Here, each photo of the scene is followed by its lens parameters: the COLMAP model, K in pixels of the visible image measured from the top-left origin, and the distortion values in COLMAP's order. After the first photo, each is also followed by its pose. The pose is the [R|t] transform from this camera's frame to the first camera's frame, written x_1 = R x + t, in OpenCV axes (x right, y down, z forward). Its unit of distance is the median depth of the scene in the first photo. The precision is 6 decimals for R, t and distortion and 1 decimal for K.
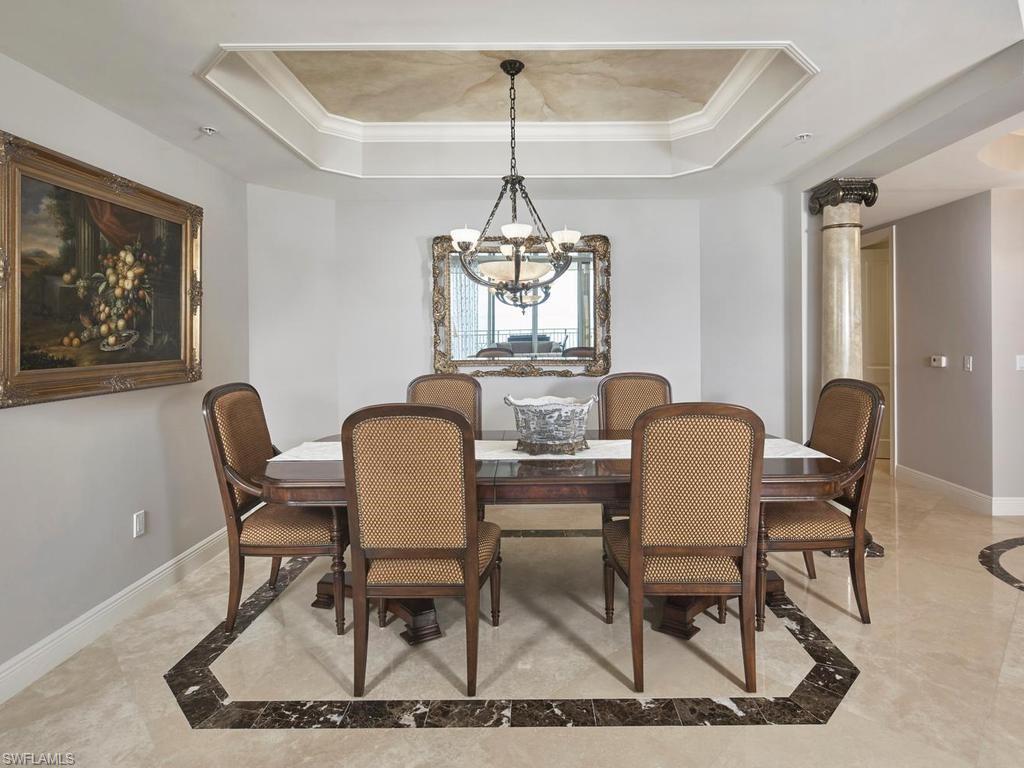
lens RADIAL K [[594.1, 0, 513.0], [0, 594.1, 334.3], [0, 0, 1]] dist [0.001436, -0.001183]
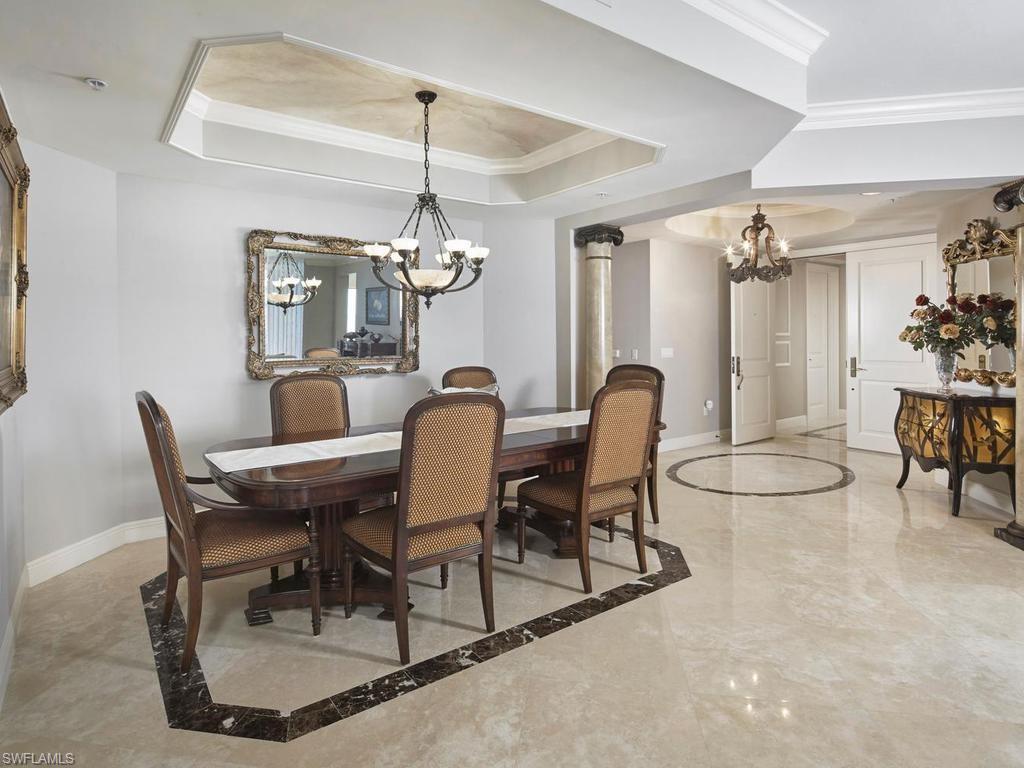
lens RADIAL K [[594.1, 0, 513.0], [0, 594.1, 334.3], [0, 0, 1]] dist [0.001436, -0.001183]
pose [[0.796144, 0.000882, 0.605106, -0.641590], [-0.000170, 0.999999, -0.001233, 0.001983], [-0.605107, 0.000878, 0.796144, 0.006307]]
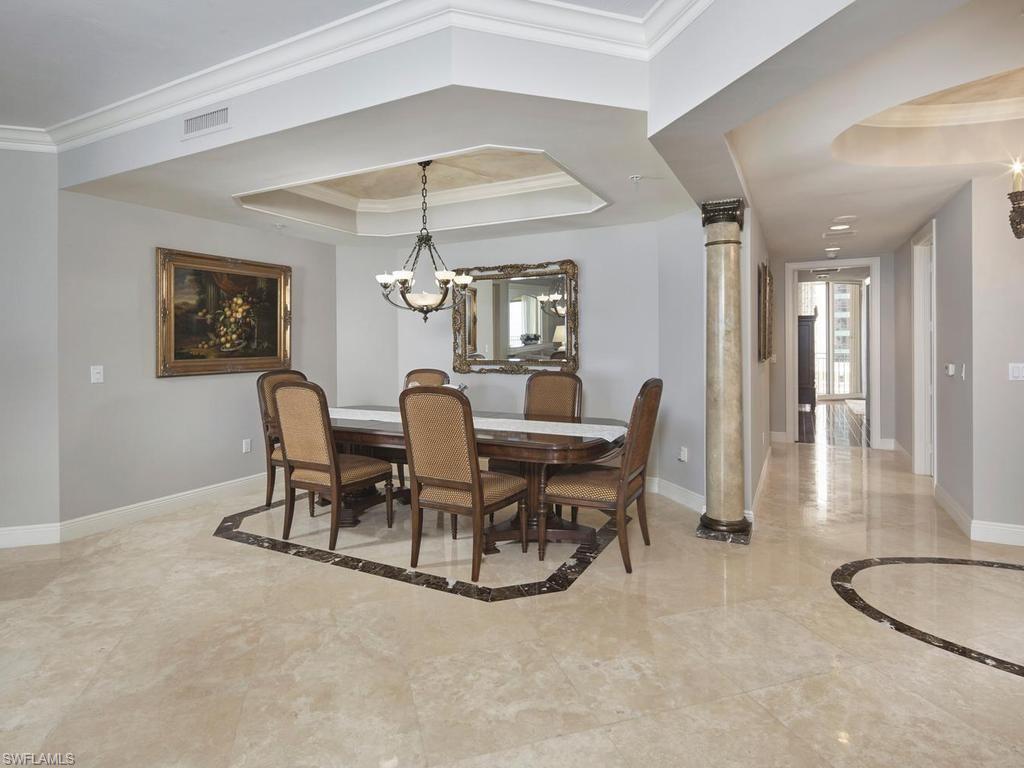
lens RADIAL K [[558.4, 0, 460.0], [0, 558.4, 338.6], [0, 0, 1]] dist [0.006554, -0.001136]
pose [[0.872799, -0.004895, -0.488056, 0.886625], [0.004204, 0.999988, -0.002511, -0.004458], [0.488062, 0.000139, 0.872809, -0.205111]]
